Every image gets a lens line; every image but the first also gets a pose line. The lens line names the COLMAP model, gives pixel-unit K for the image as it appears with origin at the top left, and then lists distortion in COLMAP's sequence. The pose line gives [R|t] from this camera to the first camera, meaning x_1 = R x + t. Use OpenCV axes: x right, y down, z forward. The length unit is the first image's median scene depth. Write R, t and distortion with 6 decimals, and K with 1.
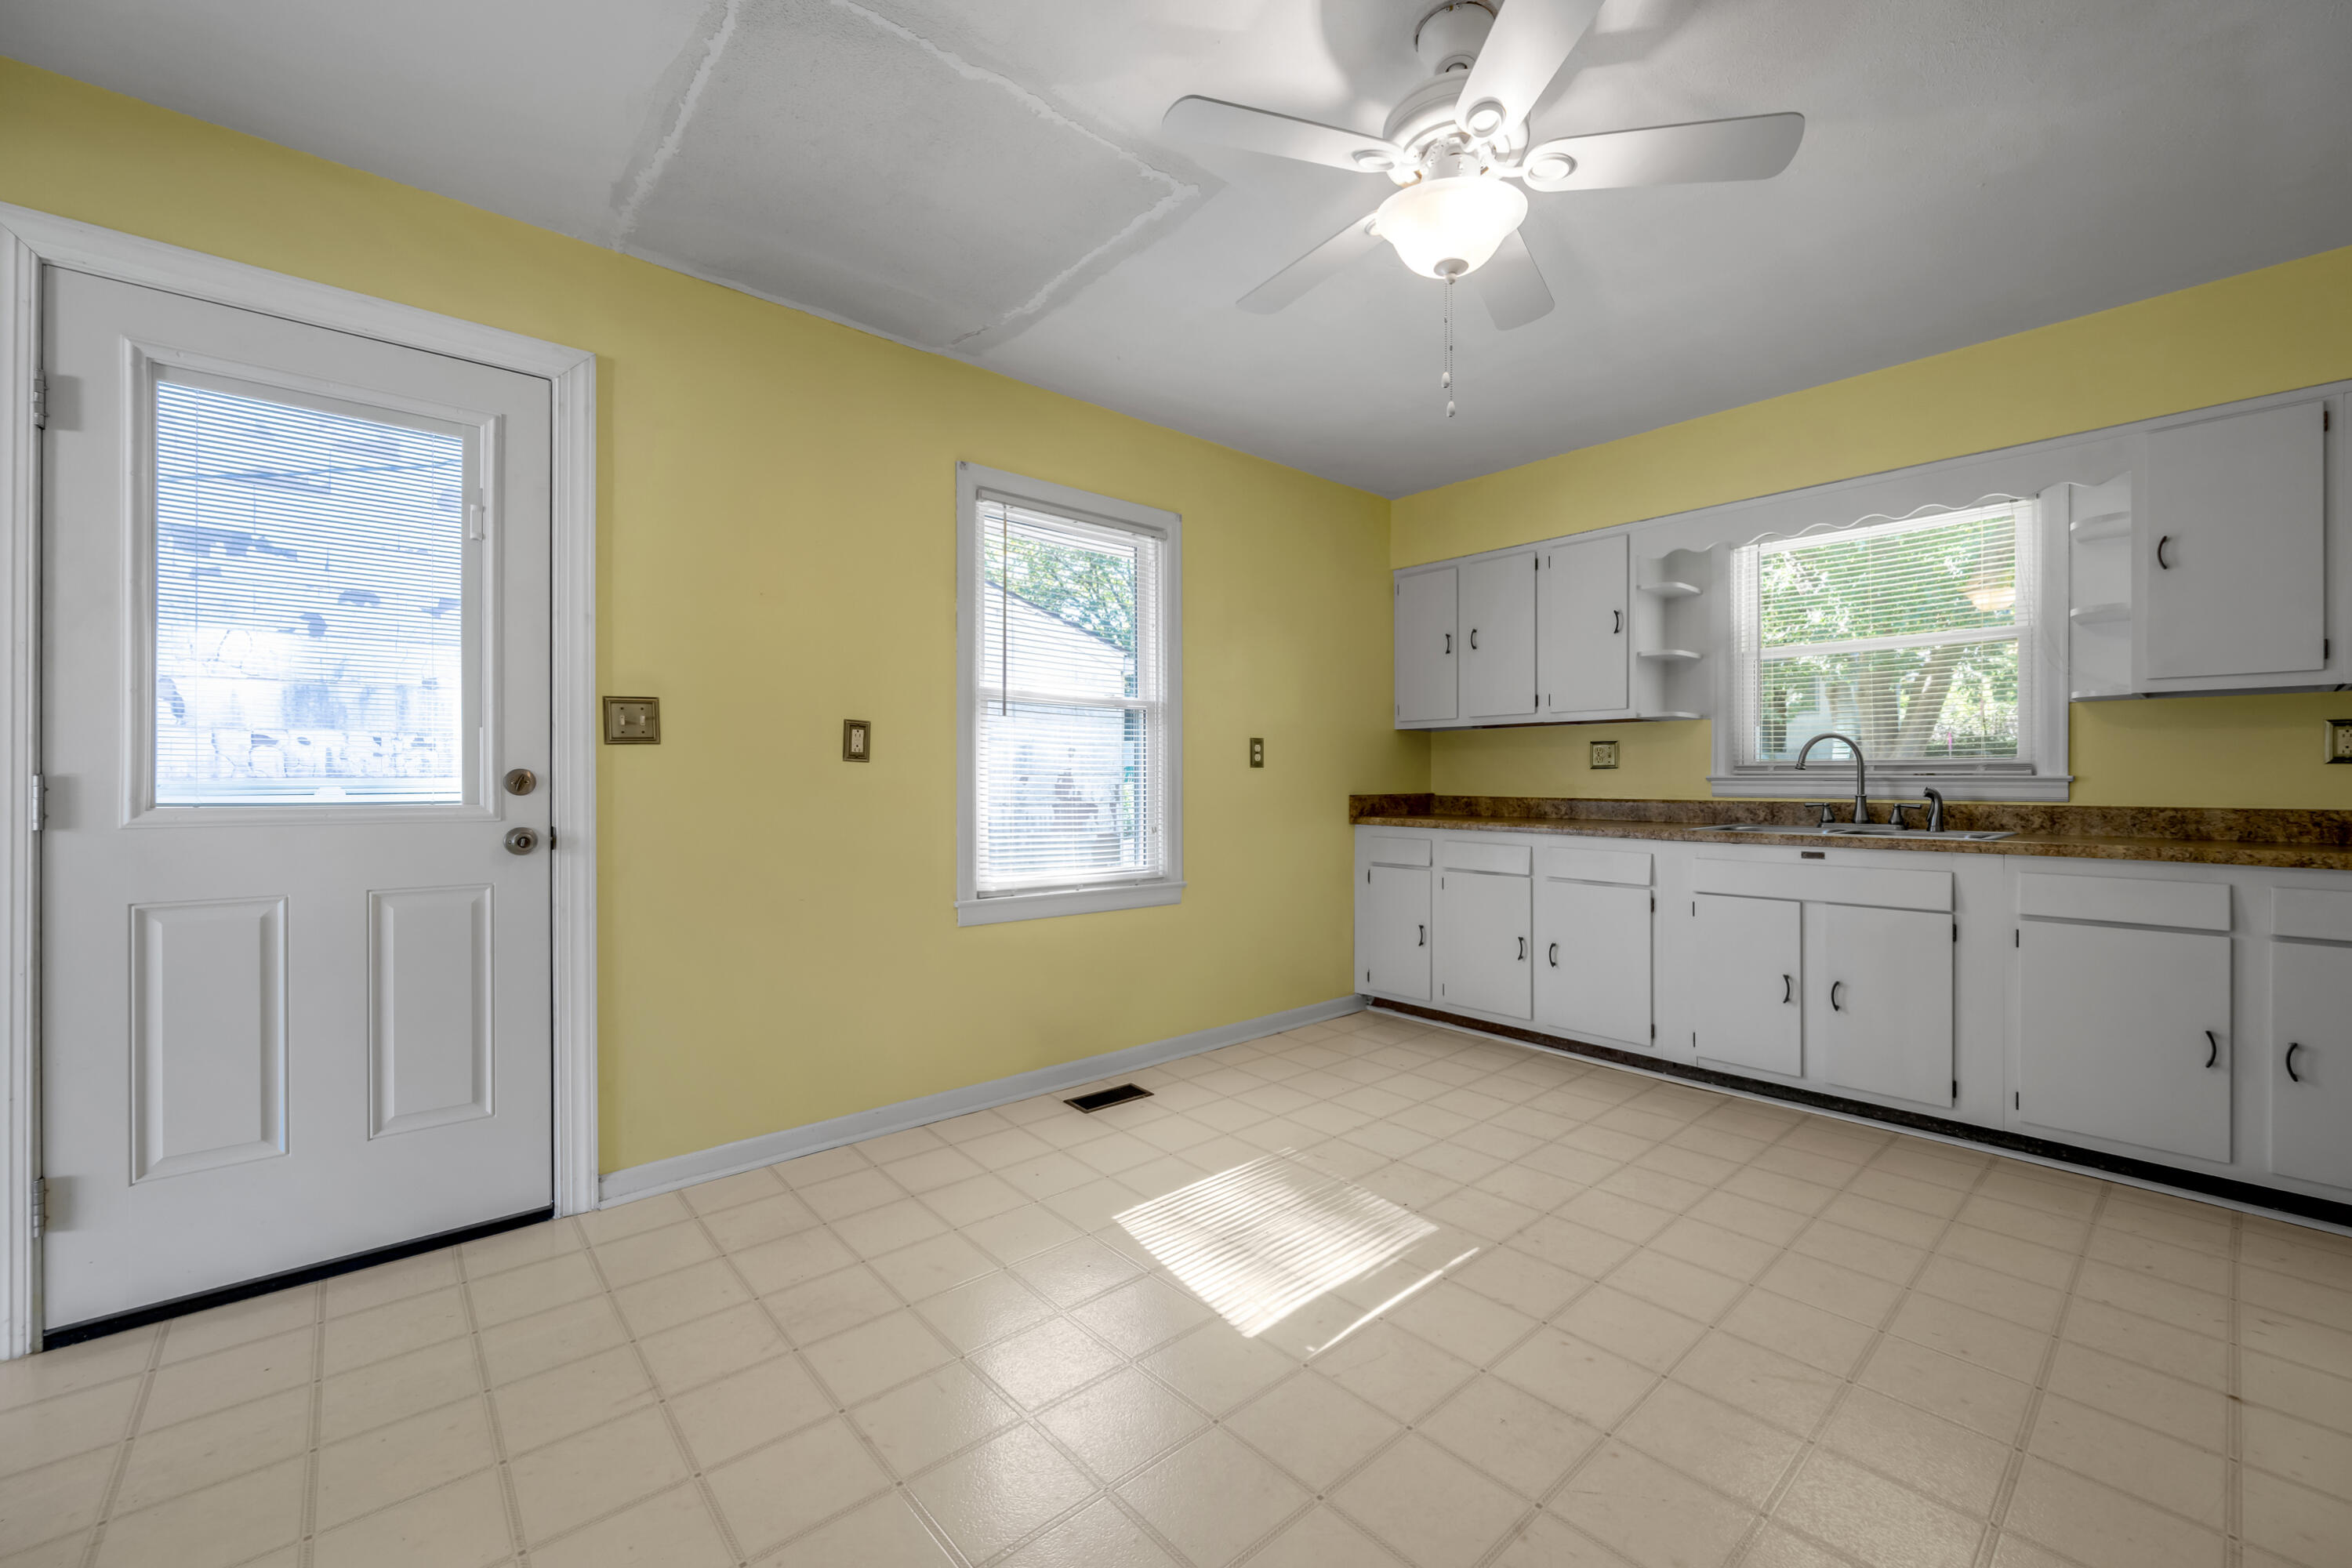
lens RADIAL K [[943.5, 0, 1176.0], [0, 943.5, 784.0], [0, 0, 1]] dist [-0.001203, -0.000351]
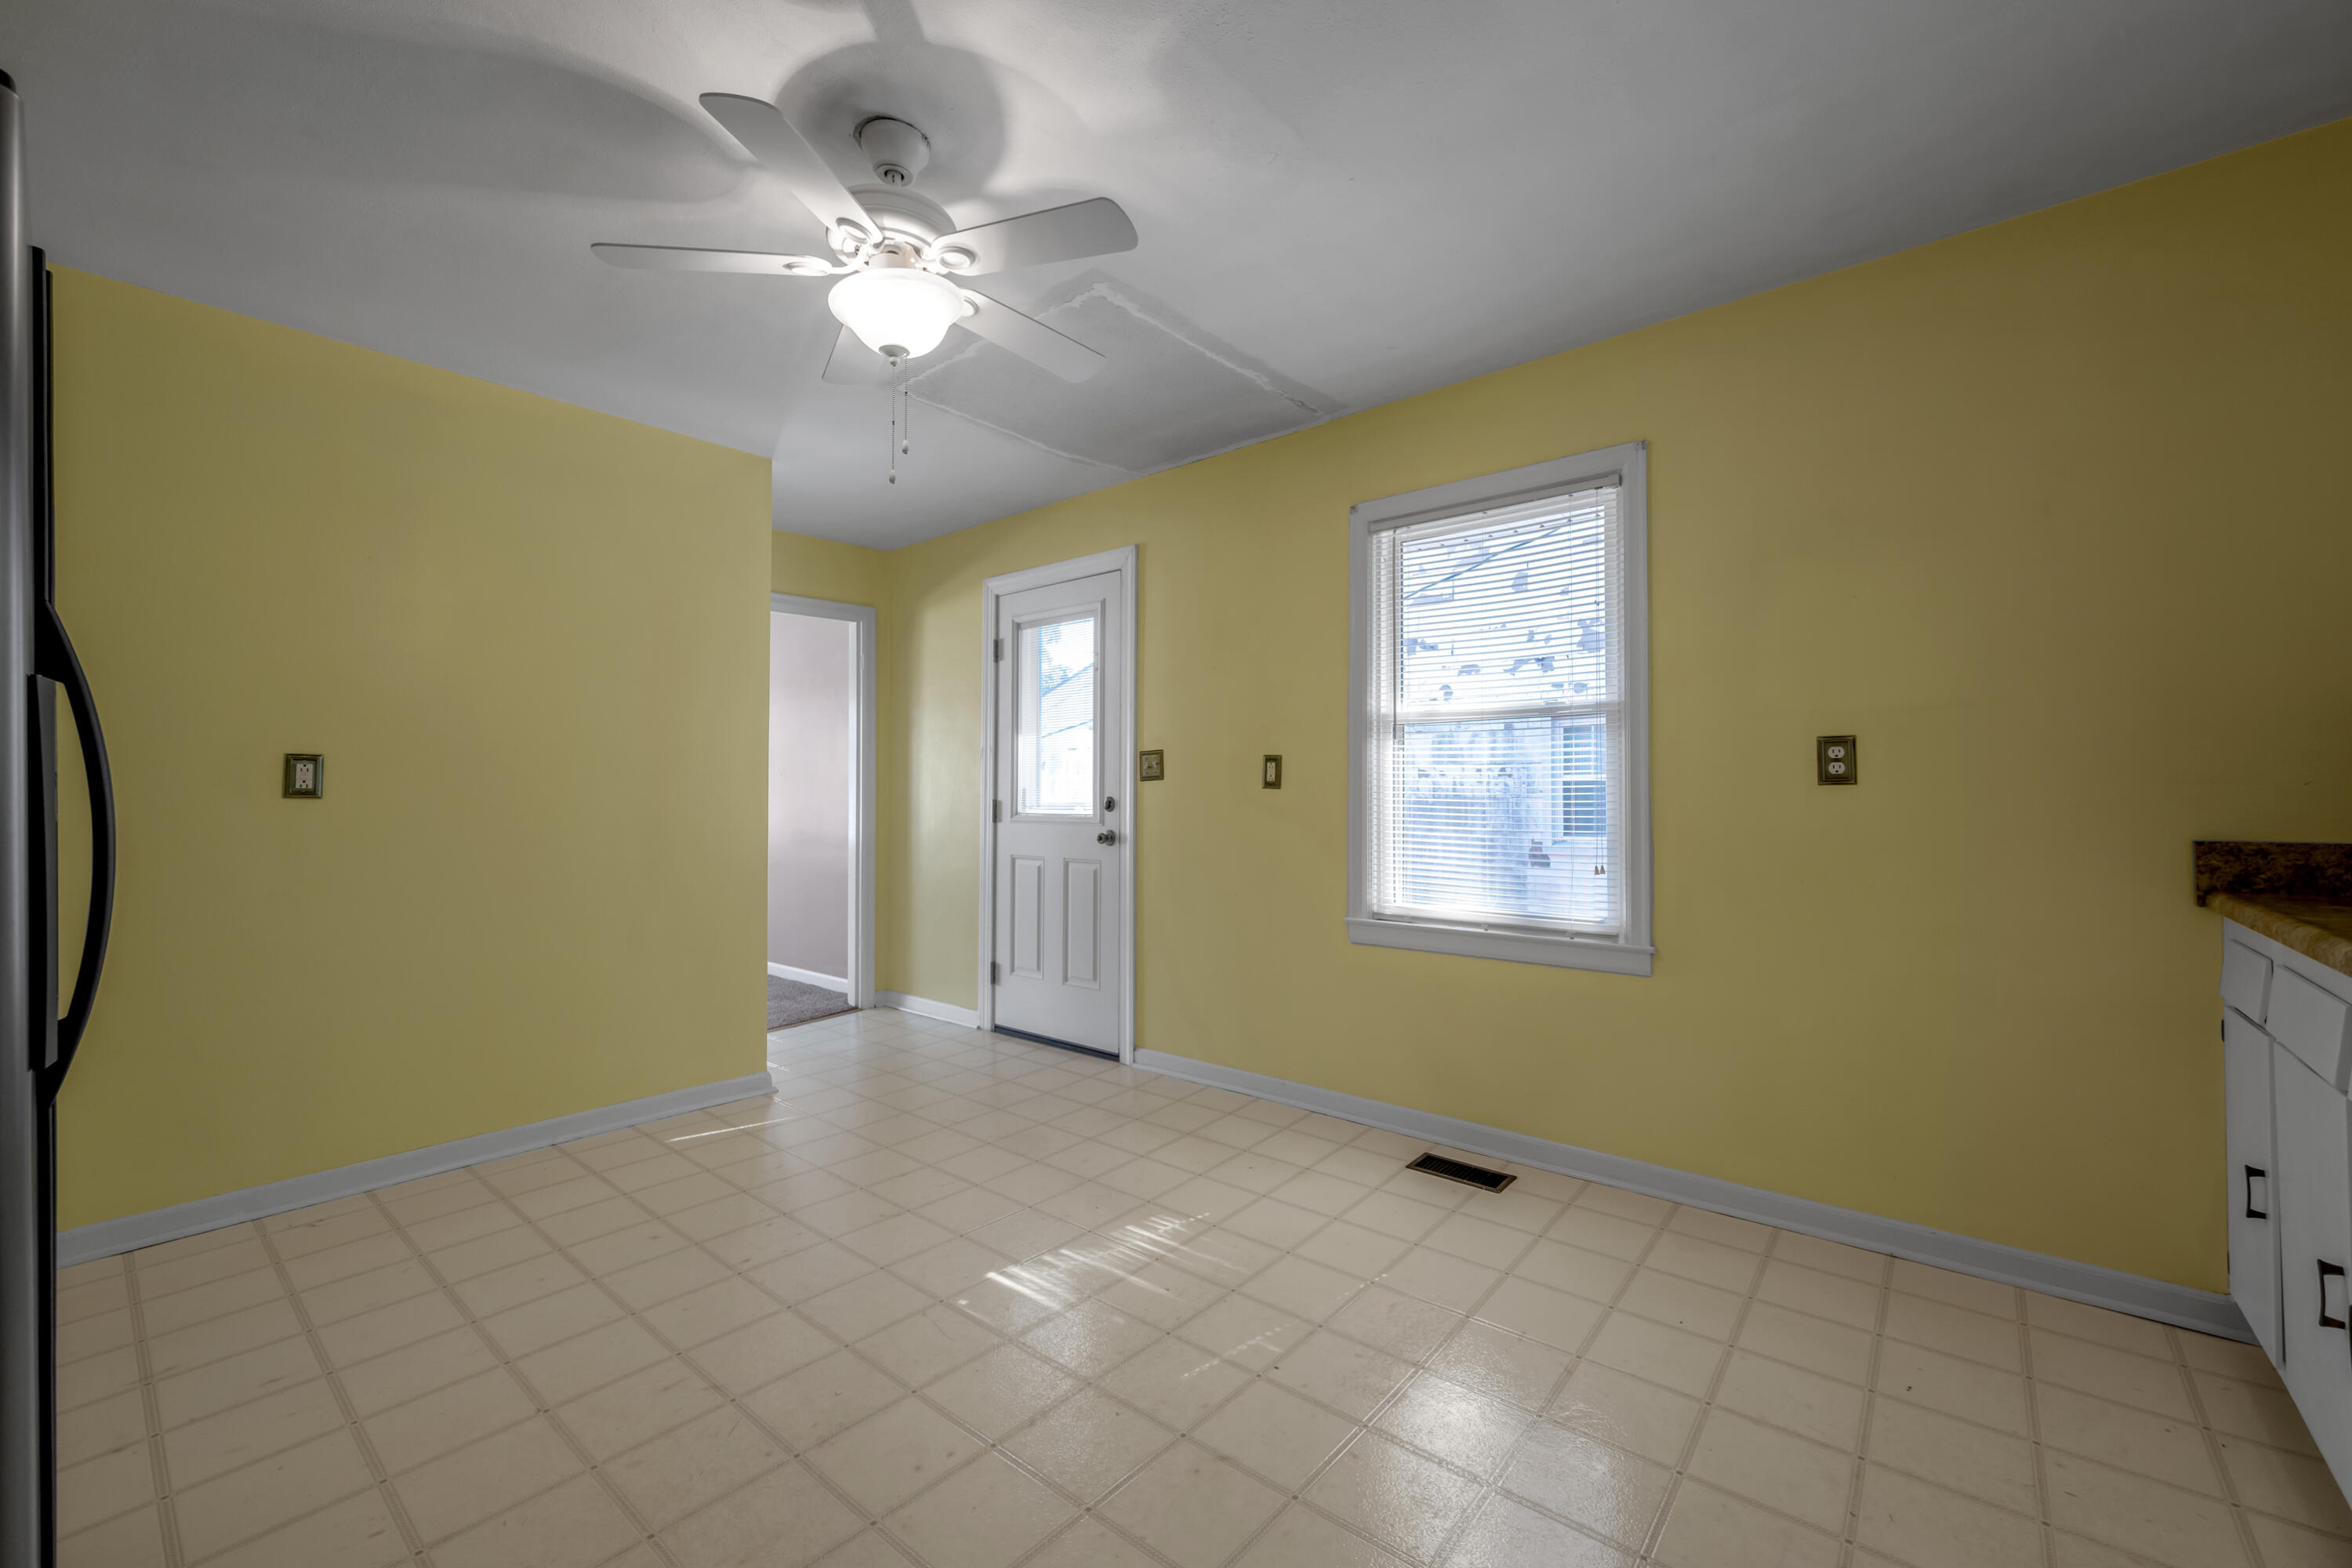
lens RADIAL K [[950.5, 0, 1181.9], [0, 950.5, 775.9], [0, 0, 1]] dist [-0.000023, -0.000121]
pose [[0.152655, -0.022123, -0.988032, 0.757844], [-0.003059, 0.999734, -0.022858, -0.010052], [0.988275, 0.006512, 0.152547, 0.610638]]
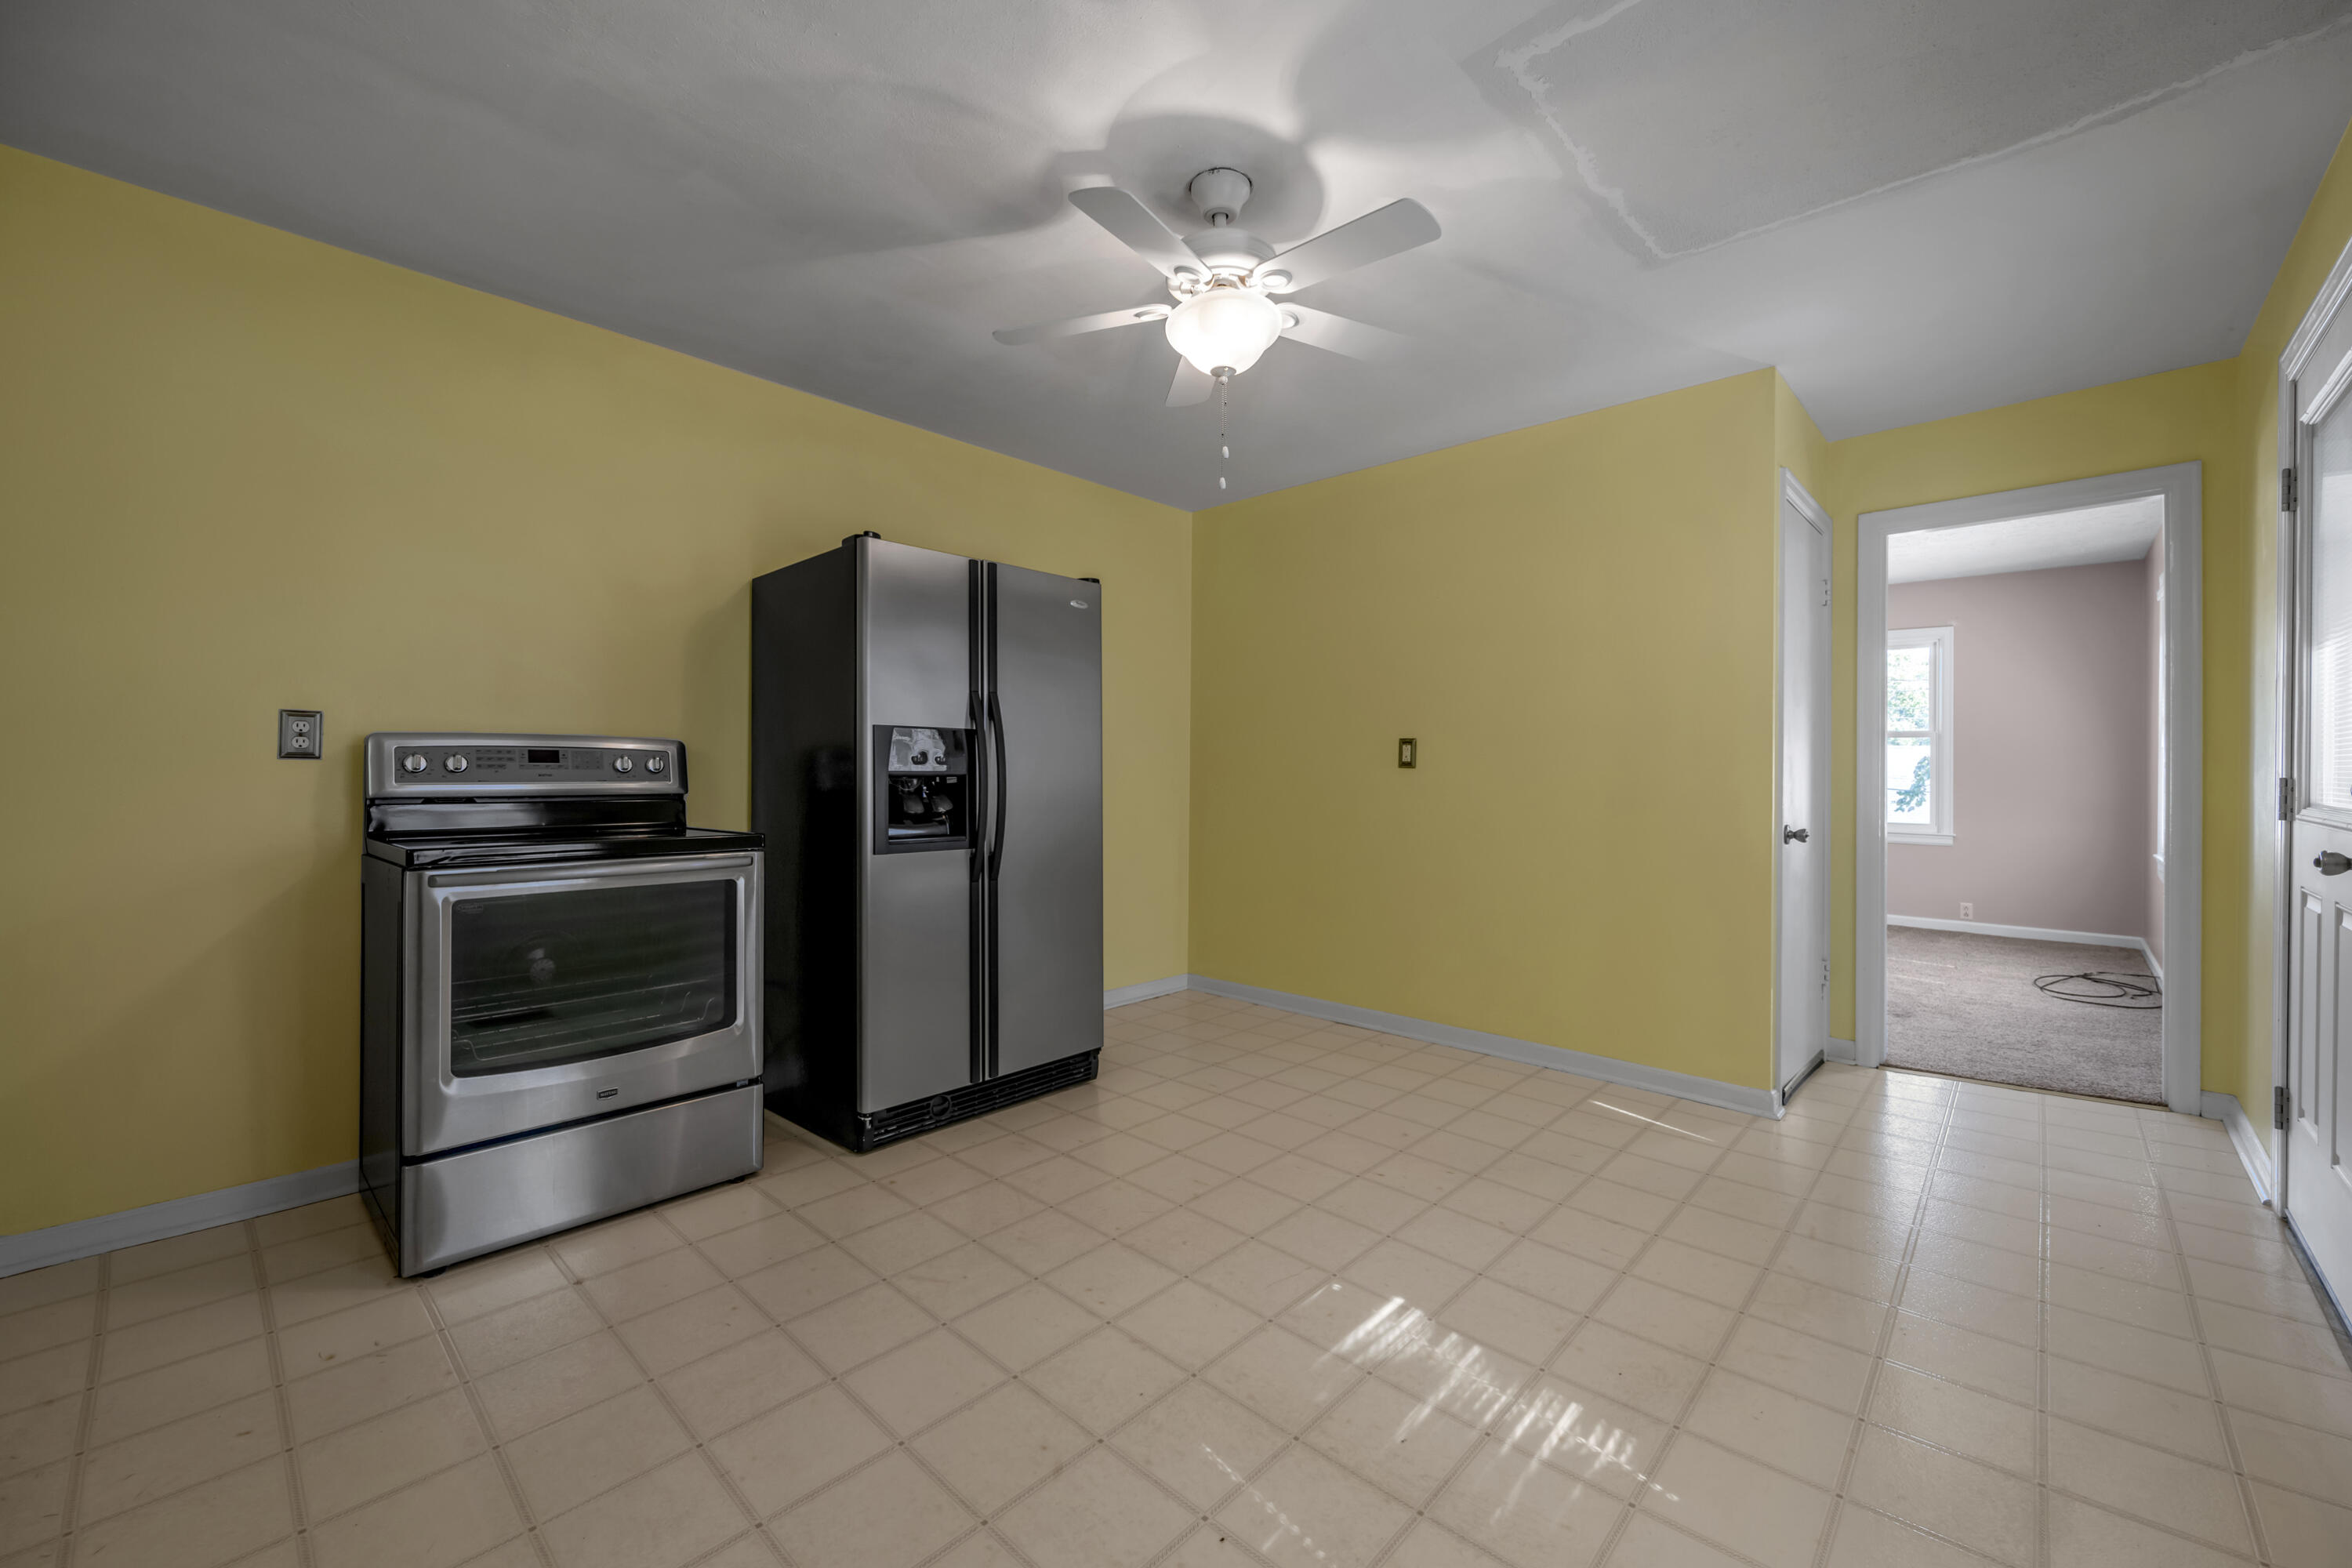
lens RADIAL K [[943.5, 0, 1176.0], [0, 943.5, 784.0], [0, 0, 1]] dist [-0.001203, -0.000351]
pose [[-0.995277, -0.000977, -0.097076, 0.246148], [-0.003117, 0.999756, 0.021890, -0.010506], [0.097031, 0.022089, -0.995036, 1.171482]]
